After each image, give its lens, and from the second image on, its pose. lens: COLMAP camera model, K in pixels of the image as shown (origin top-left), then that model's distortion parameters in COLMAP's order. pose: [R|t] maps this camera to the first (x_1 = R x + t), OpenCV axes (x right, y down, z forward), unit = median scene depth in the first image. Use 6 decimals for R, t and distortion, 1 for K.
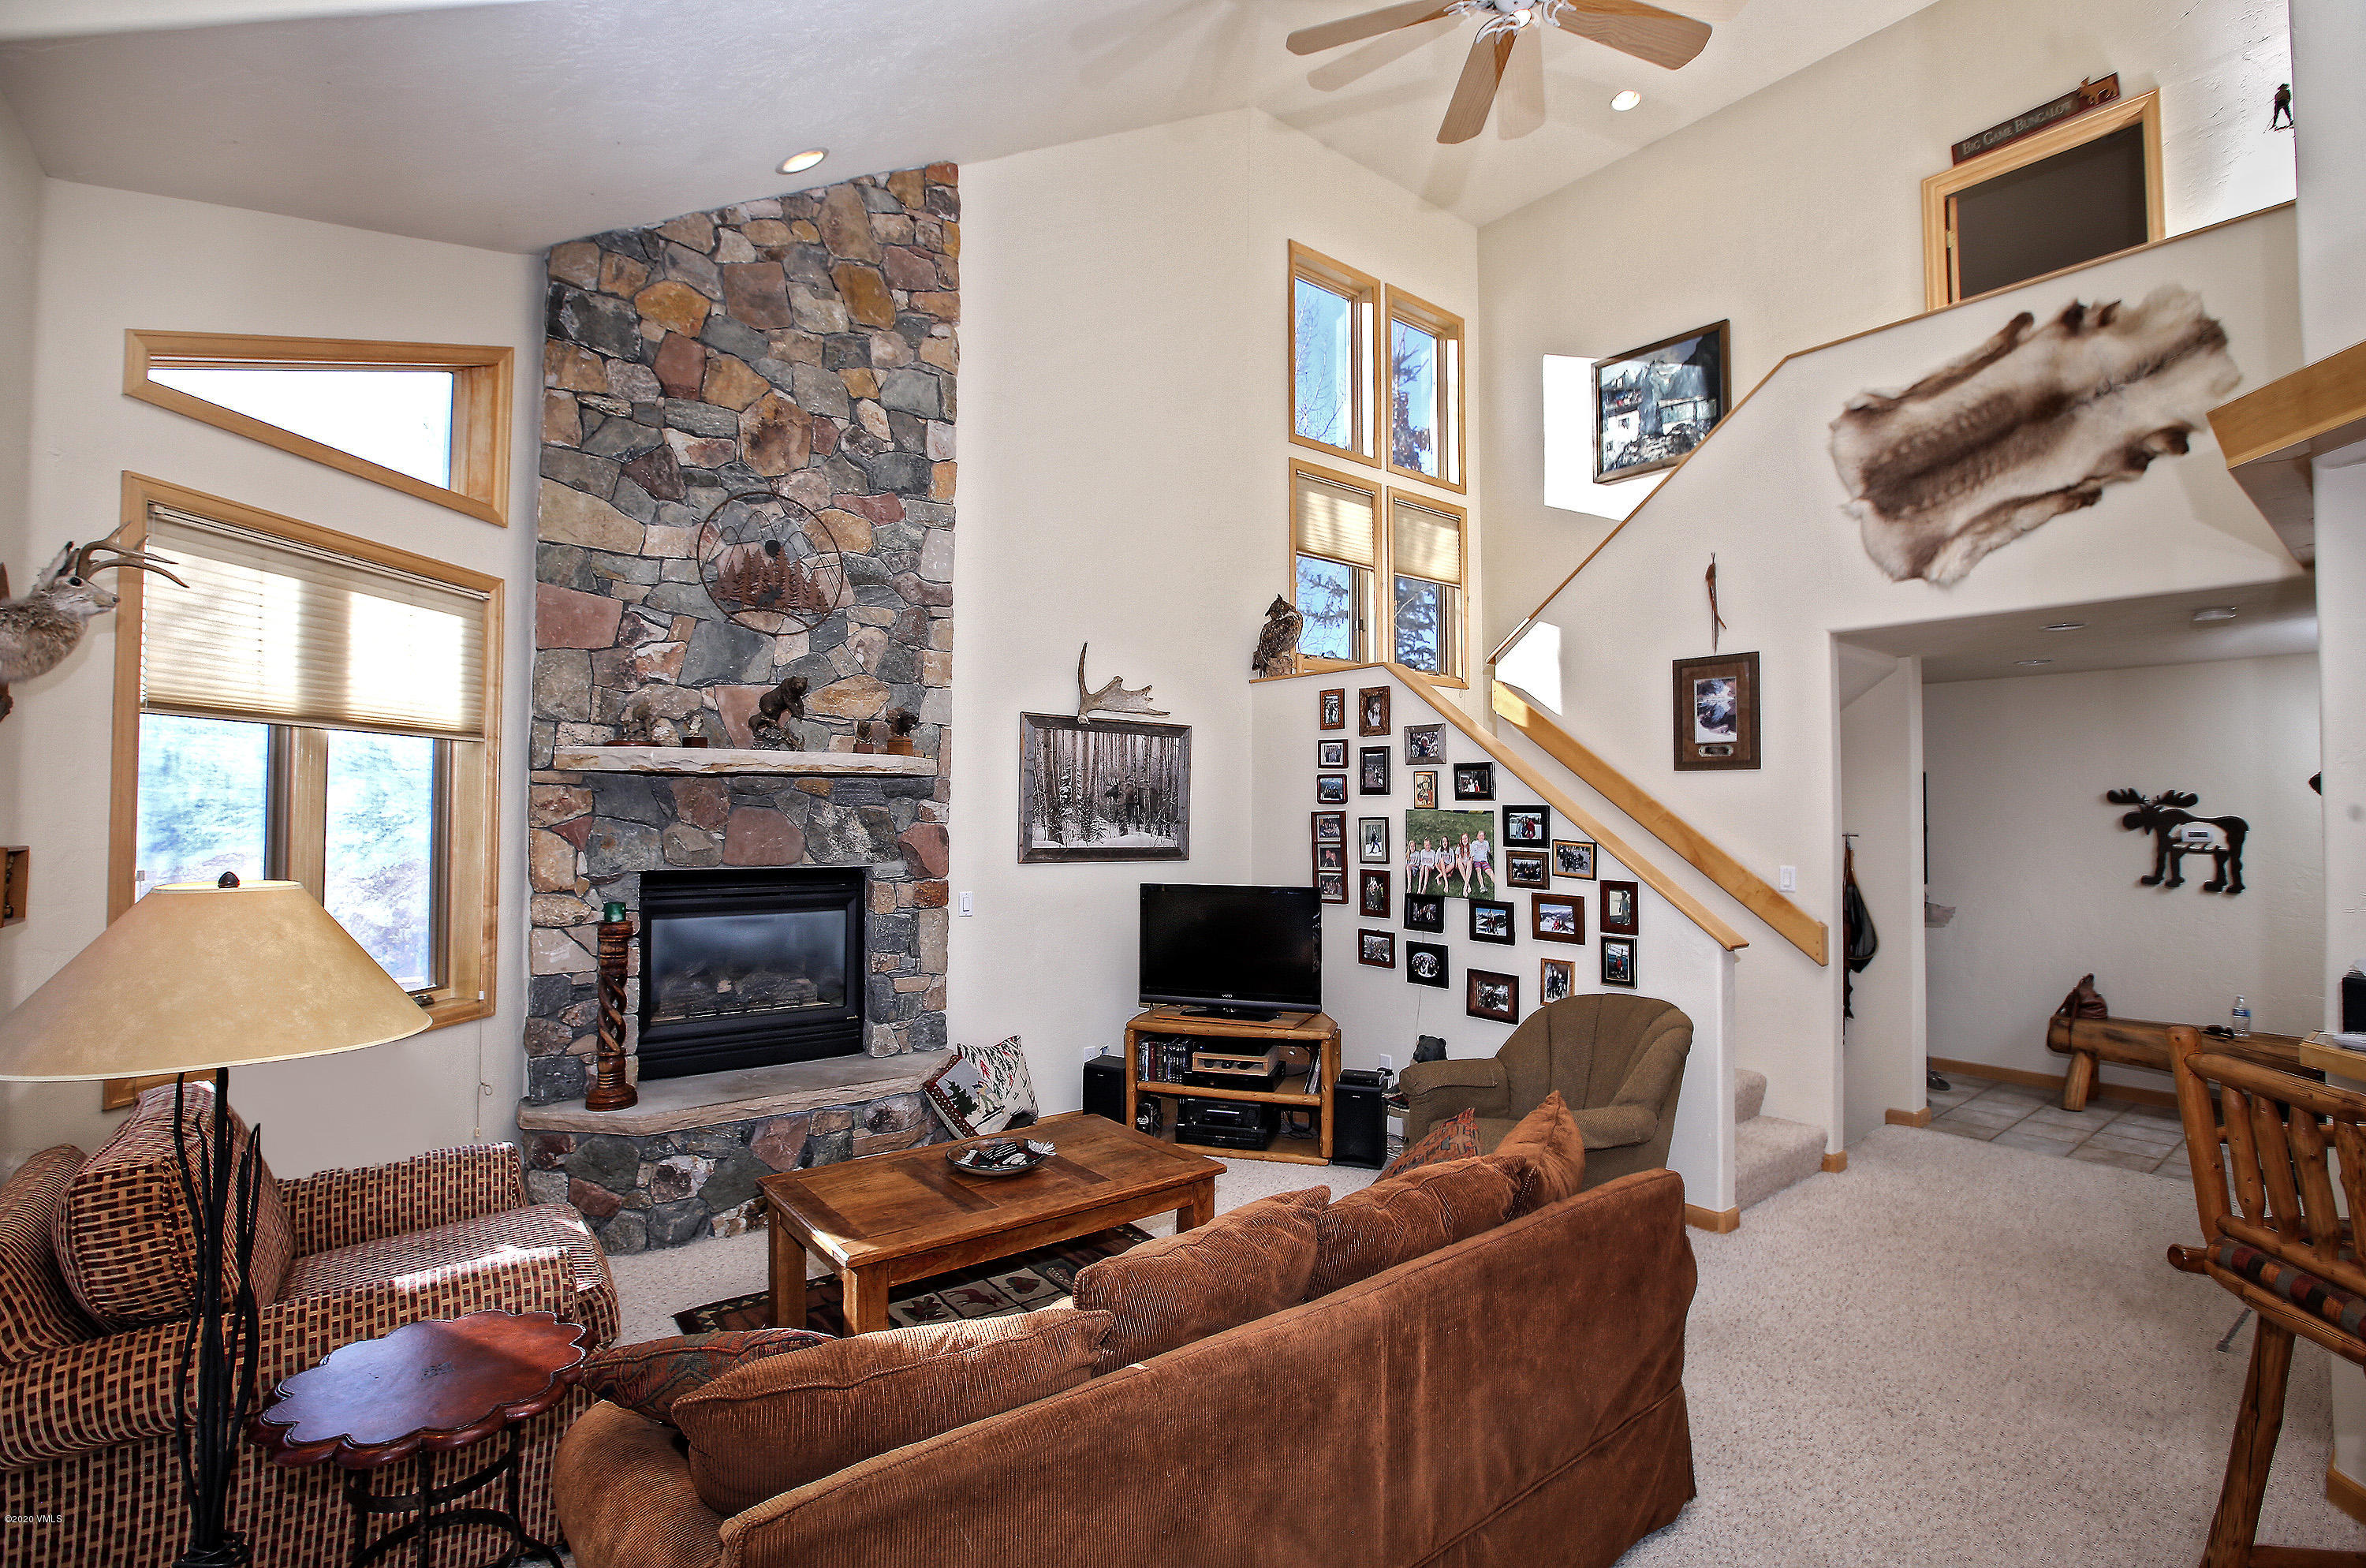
lens RADIAL K [[1128.9, 0, 1182.1], [0, 1128.9, 787.1], [0, 0, 1]] dist [0.001076, 0.001089]
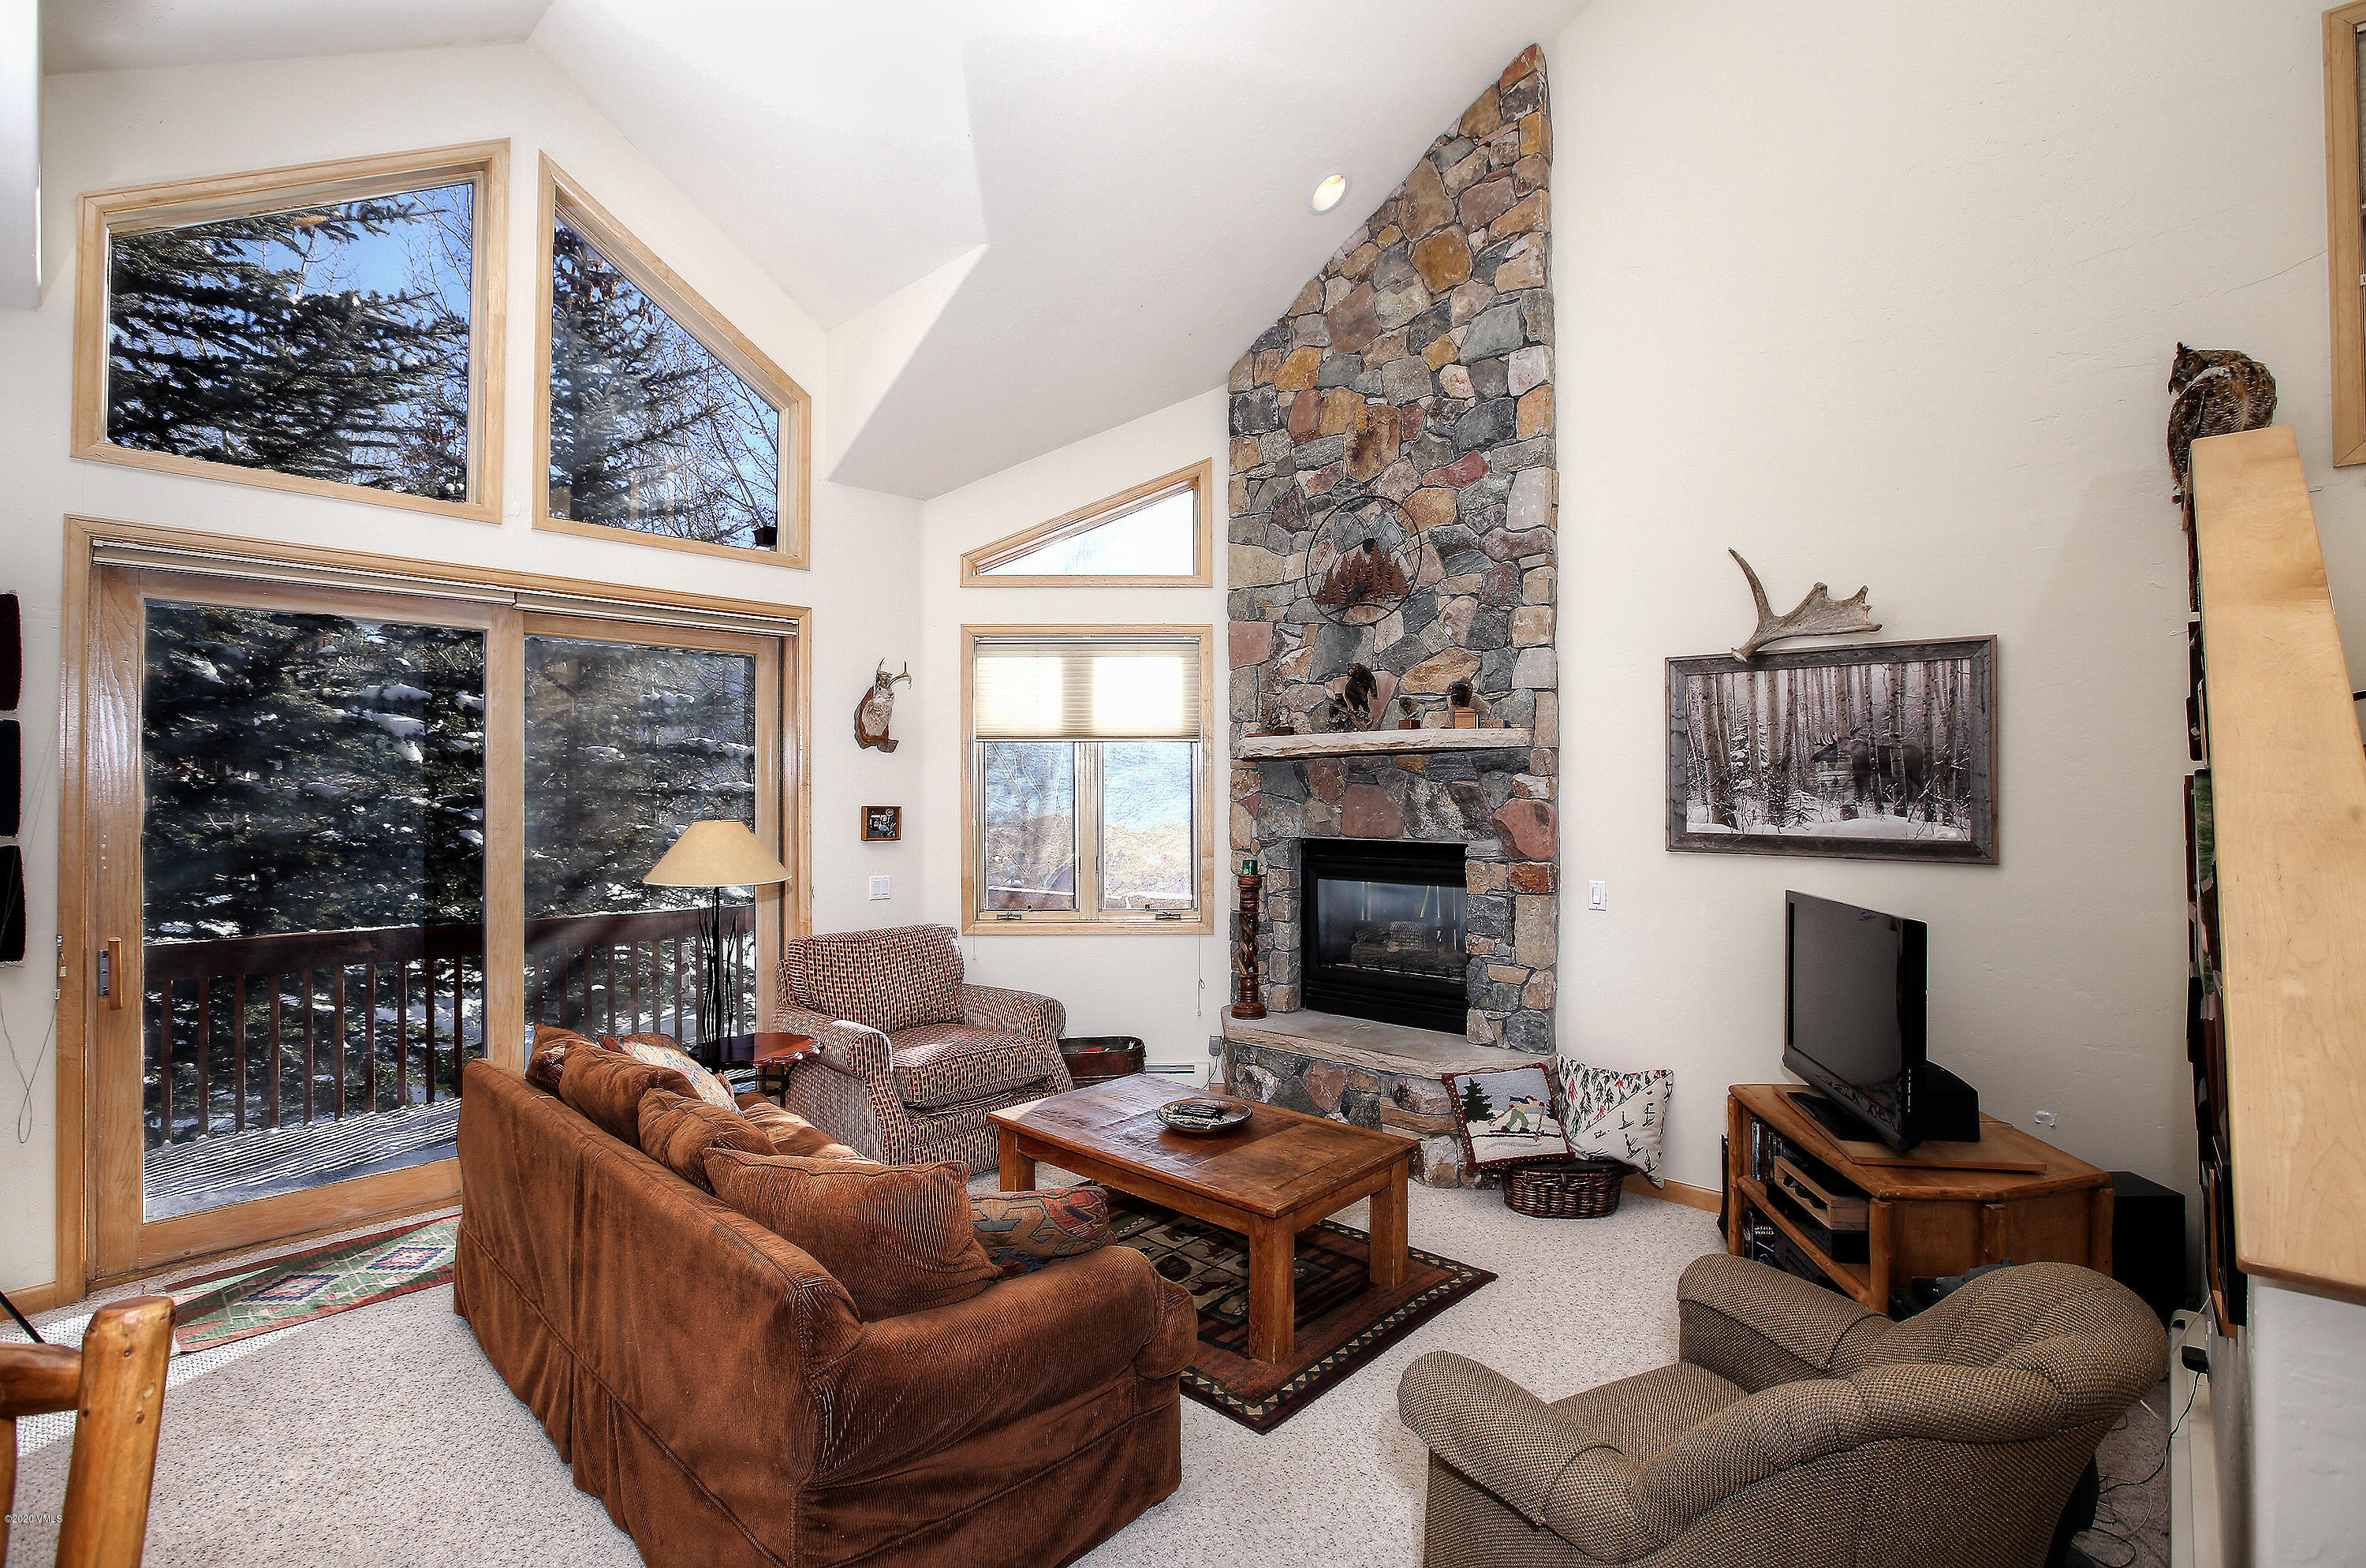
lens RADIAL K [[1128.9, 0, 1181.2], [0, 1128.9, 776.8], [0, 0, 1]] dist [0.001076, 0.001089]
pose [[0.156937, -0.015359, -0.987489, 0.658960], [0.028112, 0.999543, -0.011079, 0.017140], [0.987209, -0.026021, 0.157297, 0.624270]]
